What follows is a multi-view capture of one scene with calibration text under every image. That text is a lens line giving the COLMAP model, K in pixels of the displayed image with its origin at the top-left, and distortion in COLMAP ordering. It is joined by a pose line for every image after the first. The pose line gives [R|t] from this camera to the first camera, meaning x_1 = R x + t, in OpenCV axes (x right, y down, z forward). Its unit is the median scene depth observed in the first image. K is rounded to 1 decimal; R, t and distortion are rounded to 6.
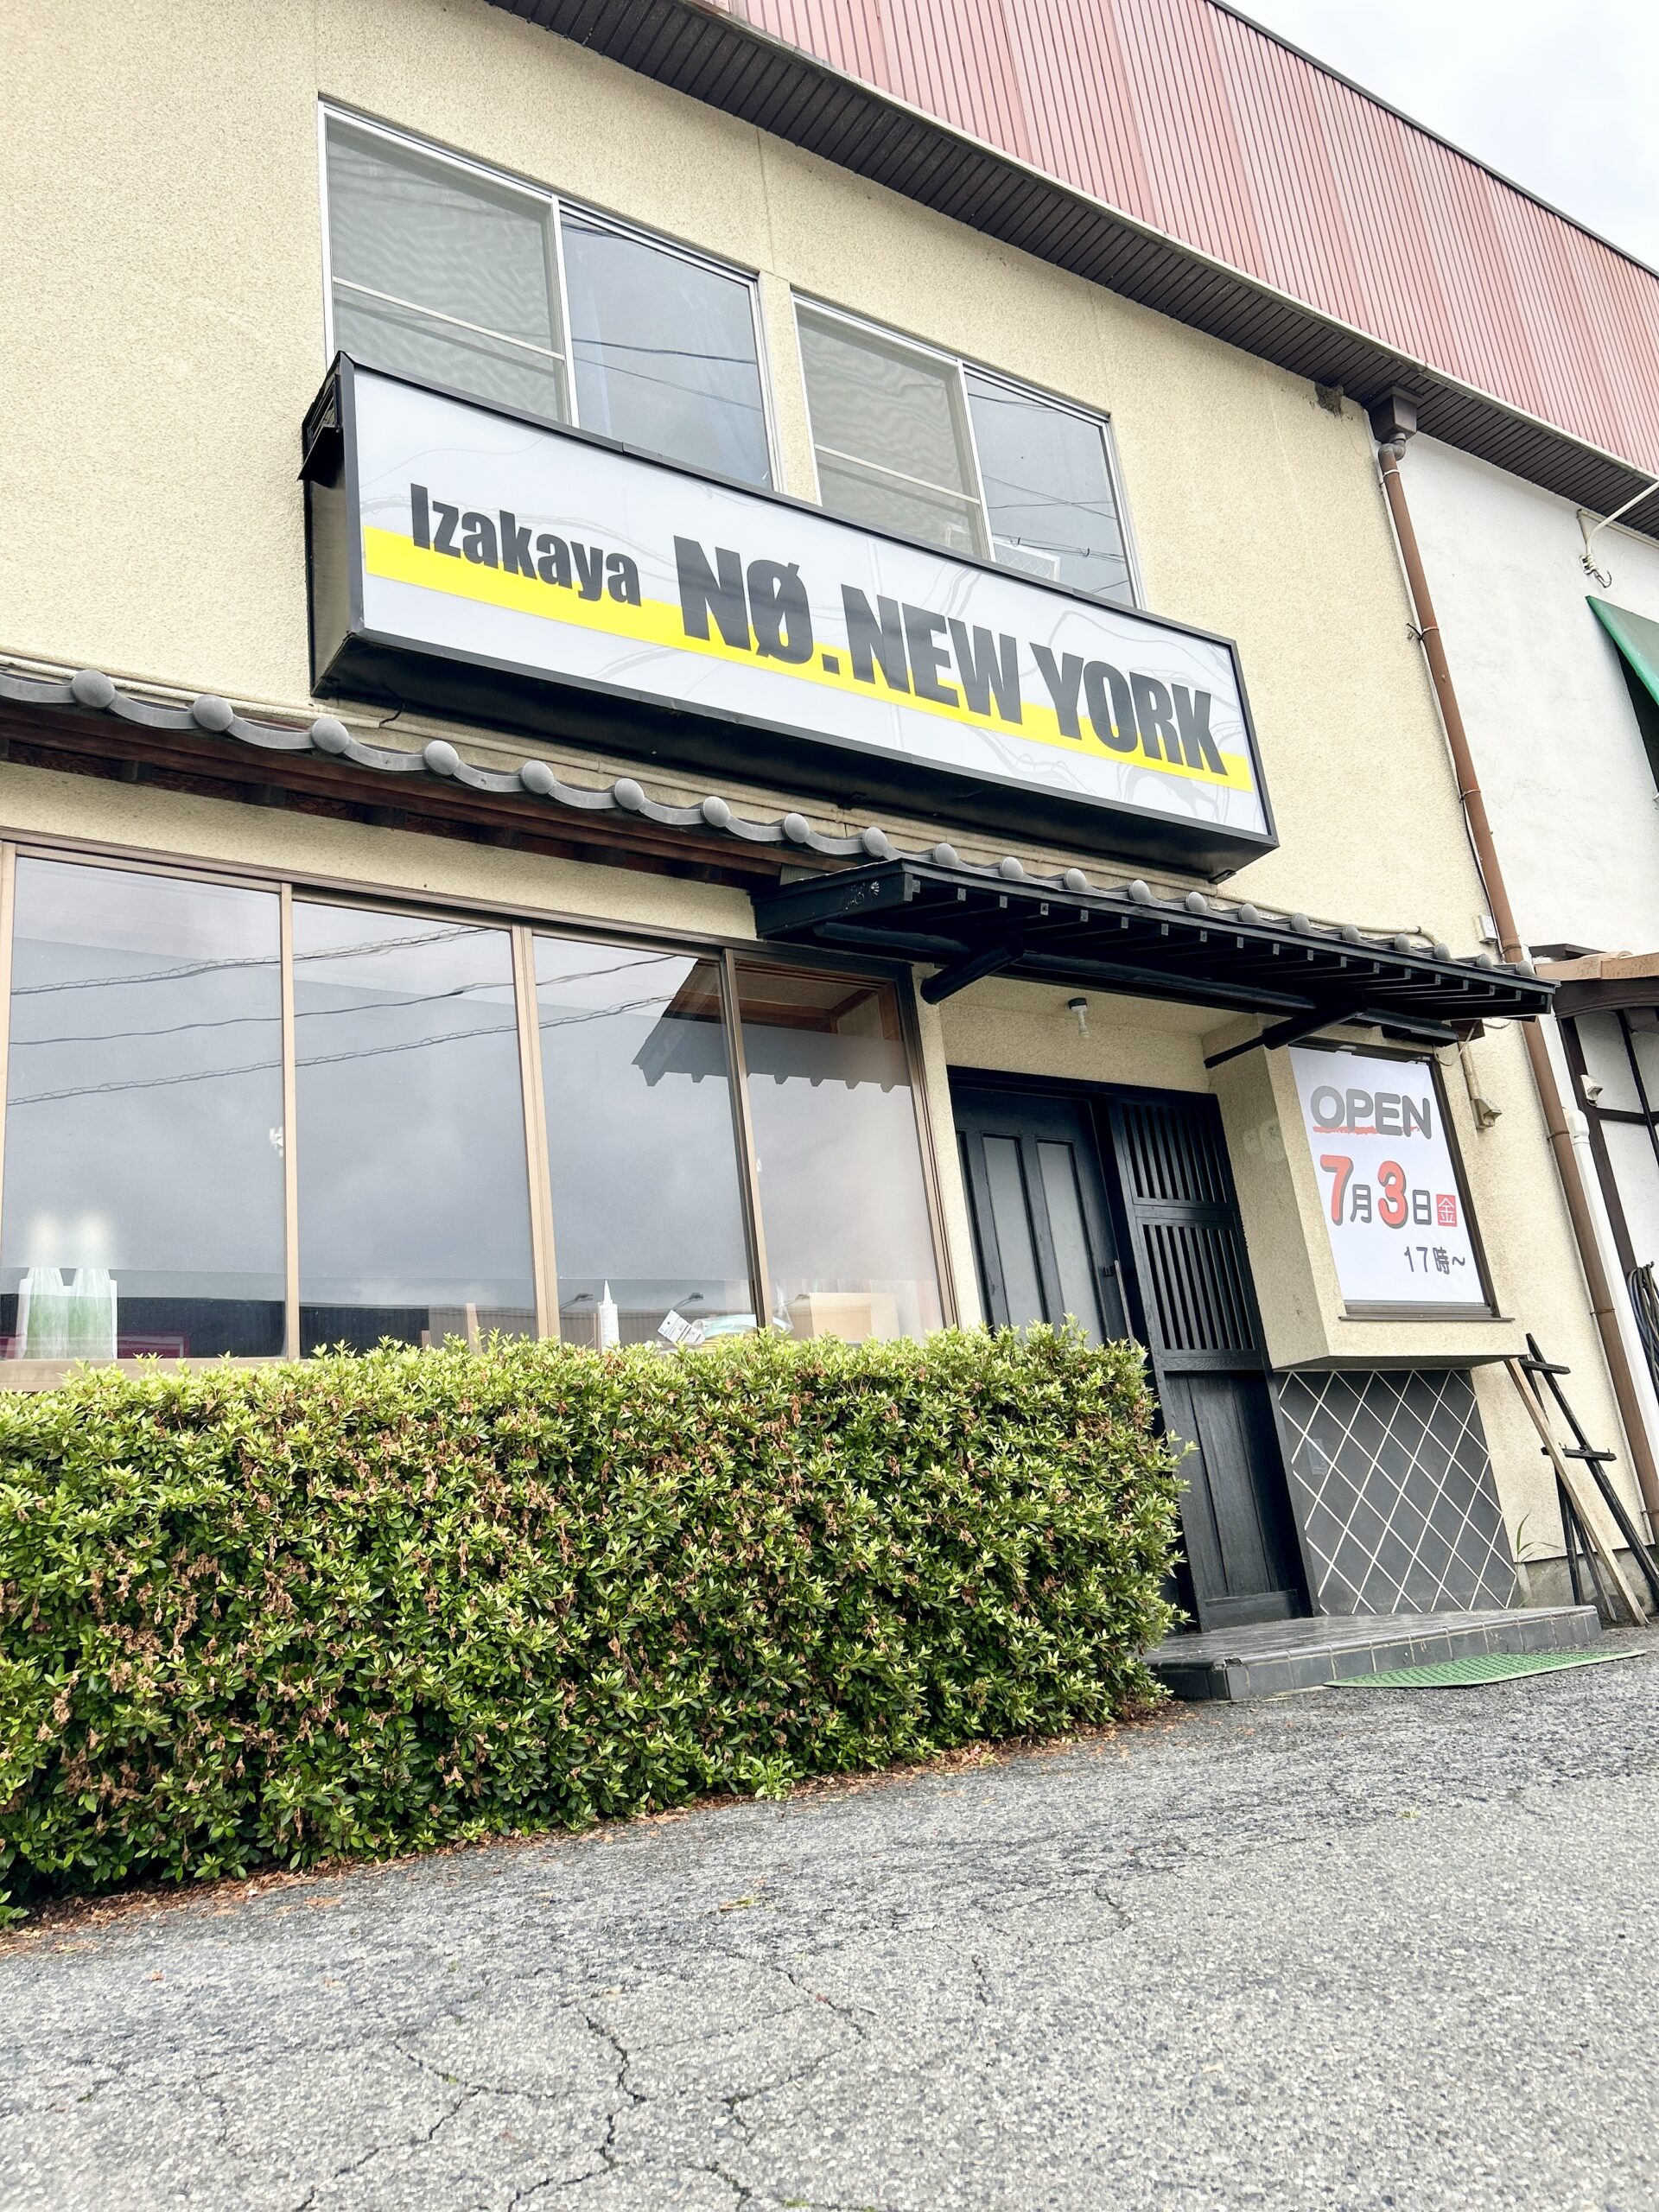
lens RADIAL K [[1649.5, 0, 819.9], [0, 1649.5, 1105.8], [0, 0, 1]] dist [0.052865, -0.061682]
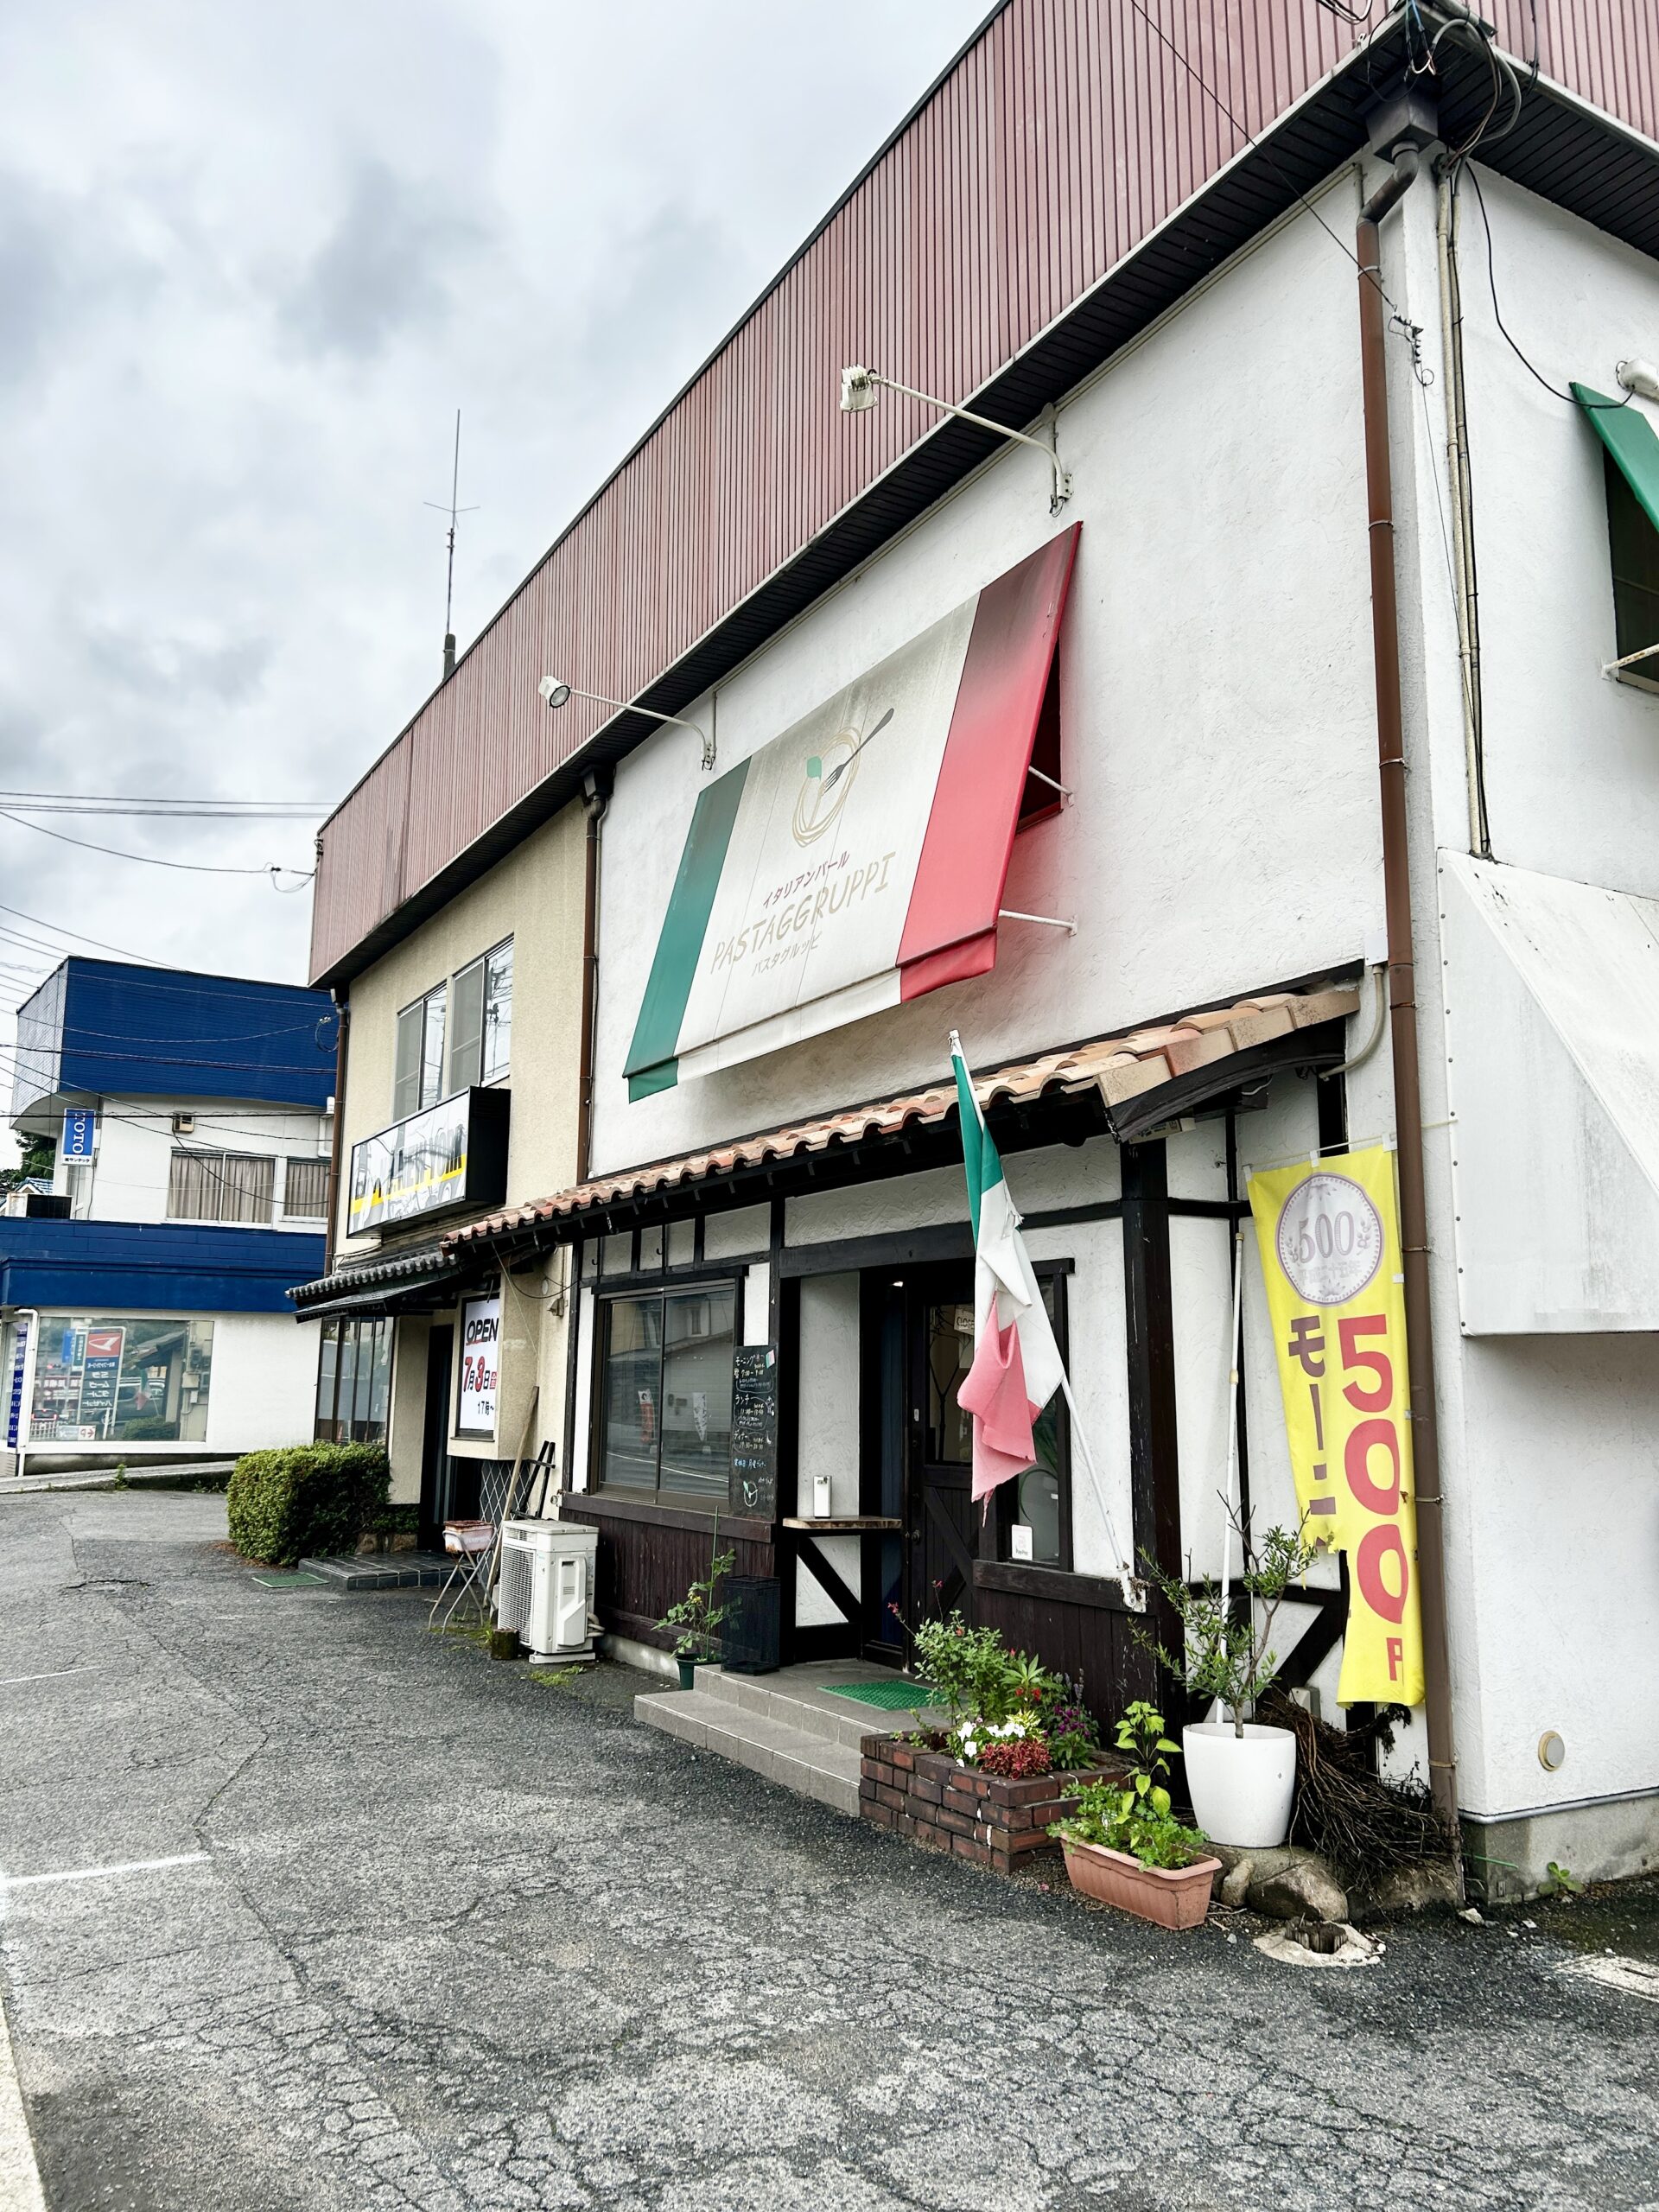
lens RADIAL K [[1649.5, 0, 820.3], [0, 1649.5, 1116.3], [0, 0, 1]] dist [0.052865, -0.061682]
pose [[-0.048703, -0.057832, -0.997138, 2.552805], [0.296280, 0.952553, -0.069718, 0.018929], [0.953859, -0.298827, -0.029258, 1.679956]]
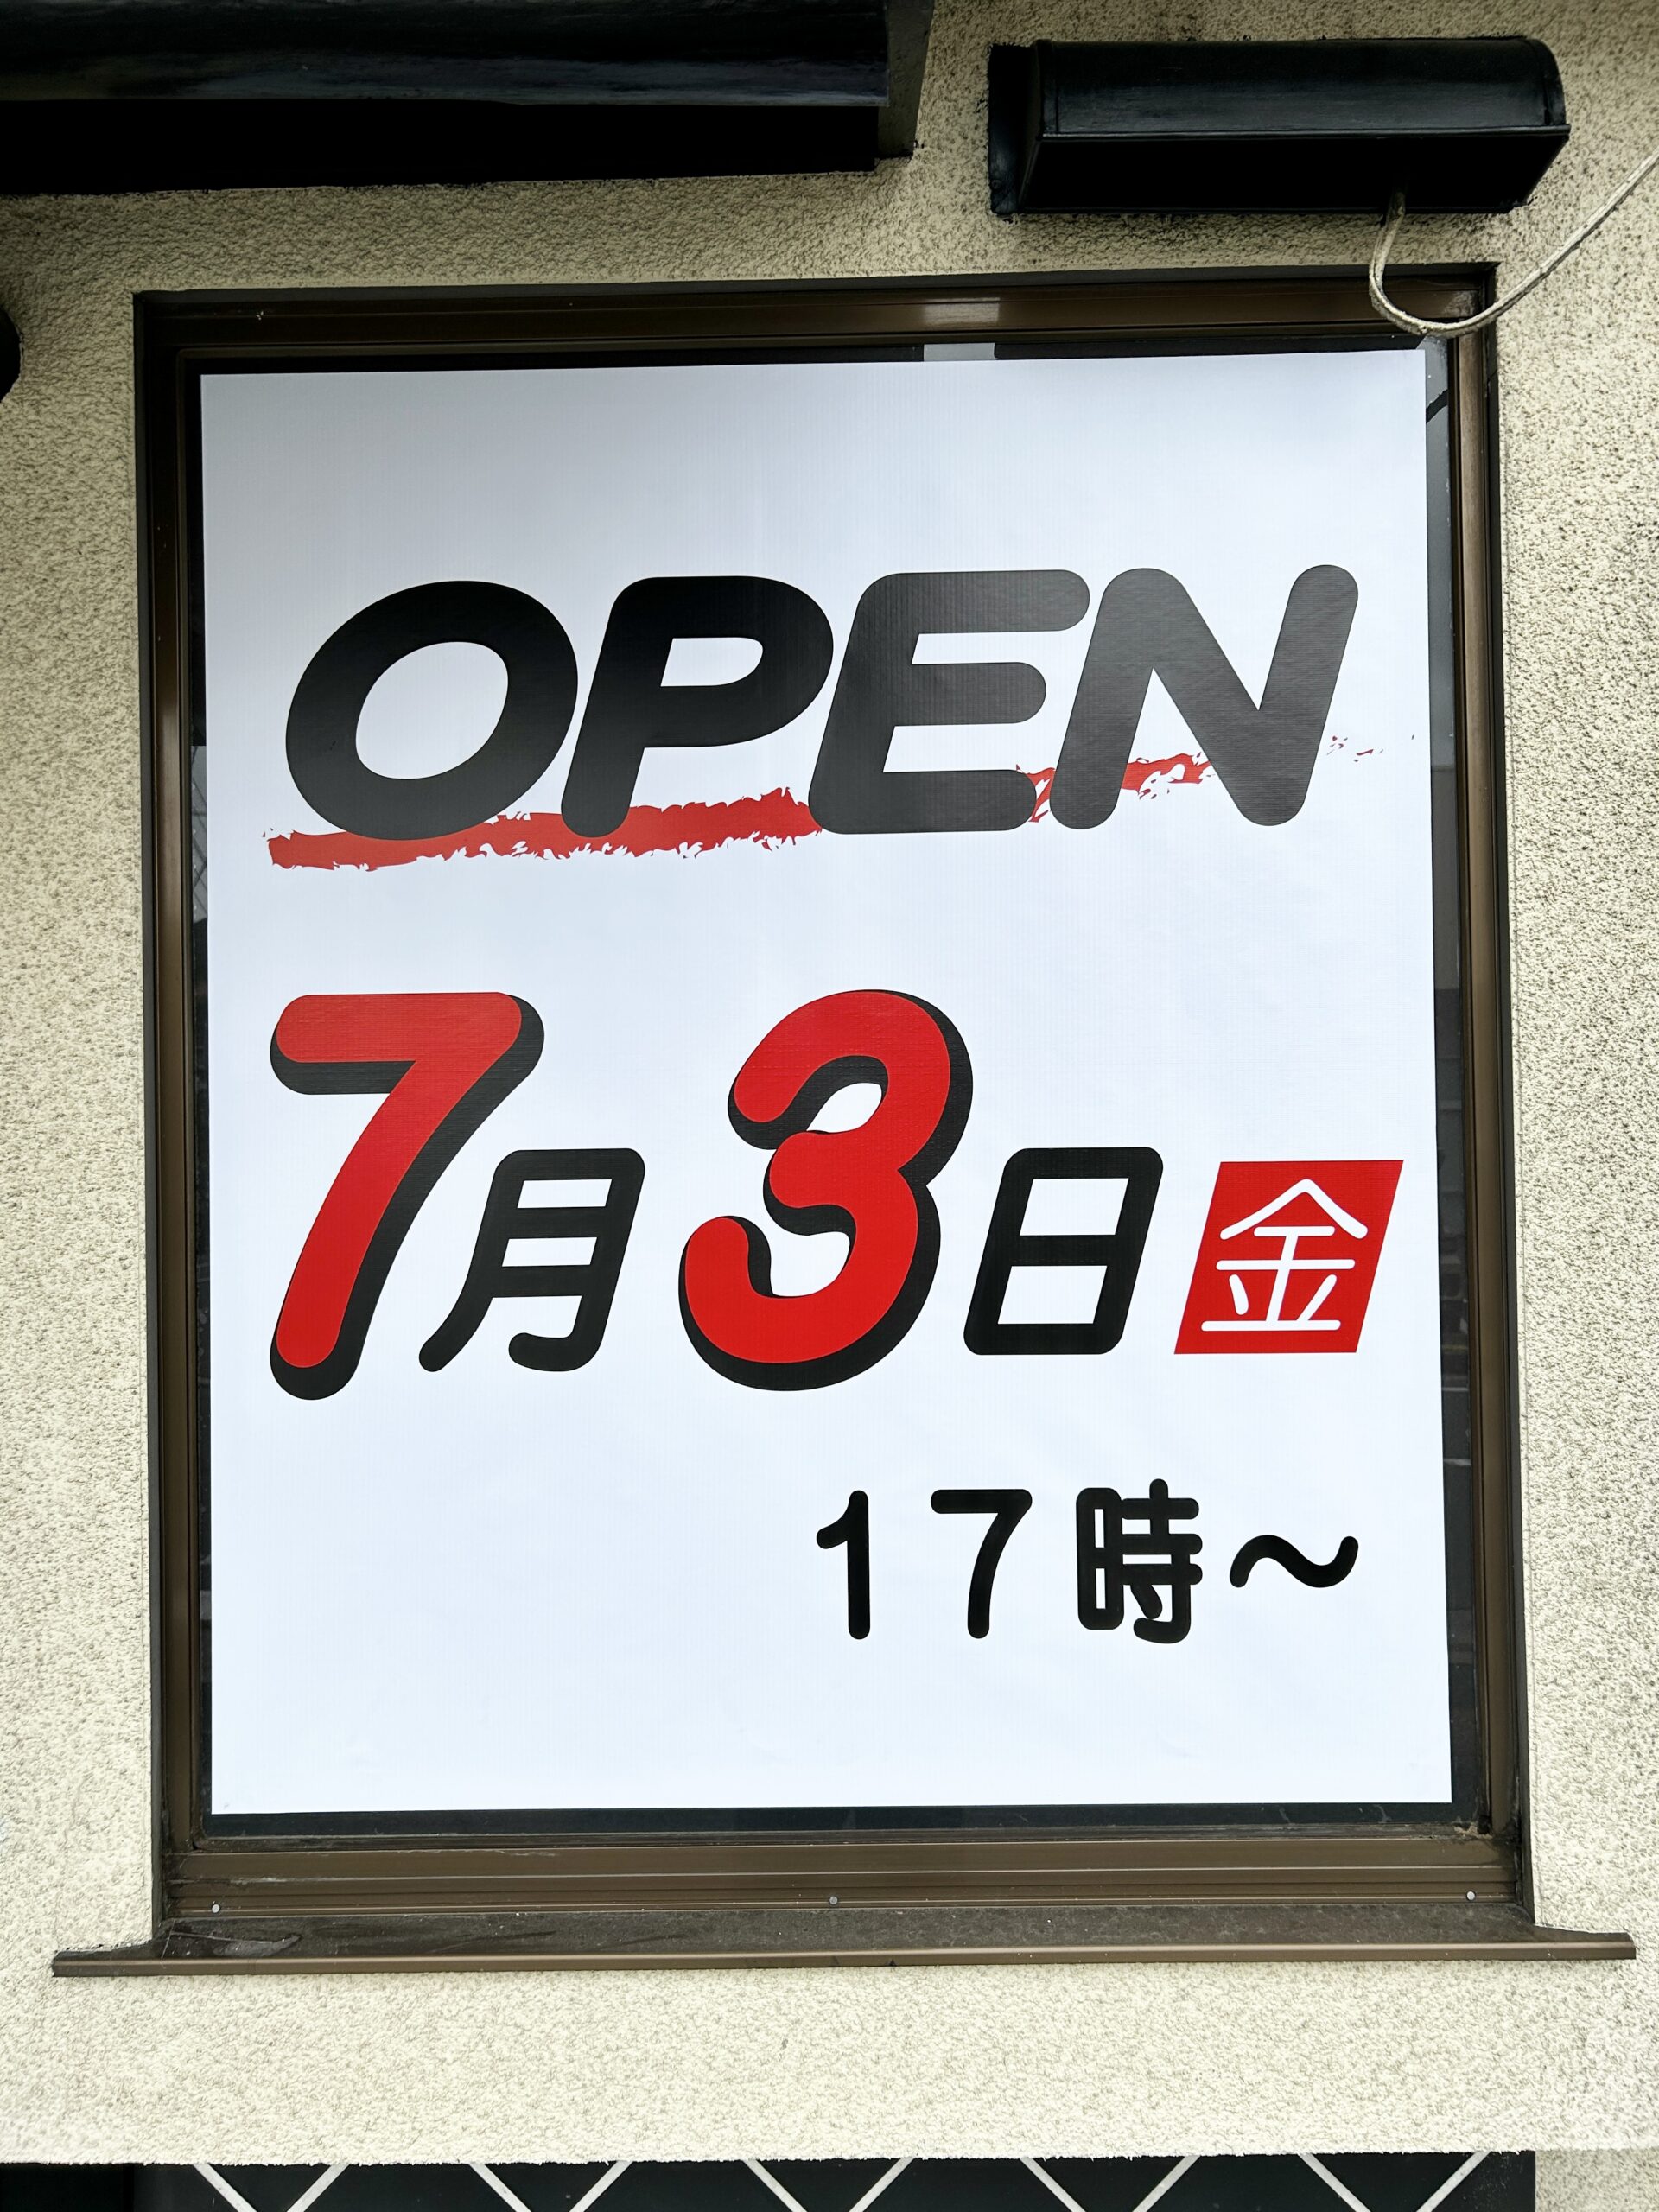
lens RADIAL K [[1649.5, 0, 810.8], [0, 1649.5, 1101.7], [0, 0, 1]] dist [0.052865, -0.061682]
pose [[0.825686, 0.093455, -0.556334, 0.479273], [0.092042, 0.950650, 0.296298, -0.008879], [0.556570, -0.295856, 0.776337, 0.938717]]
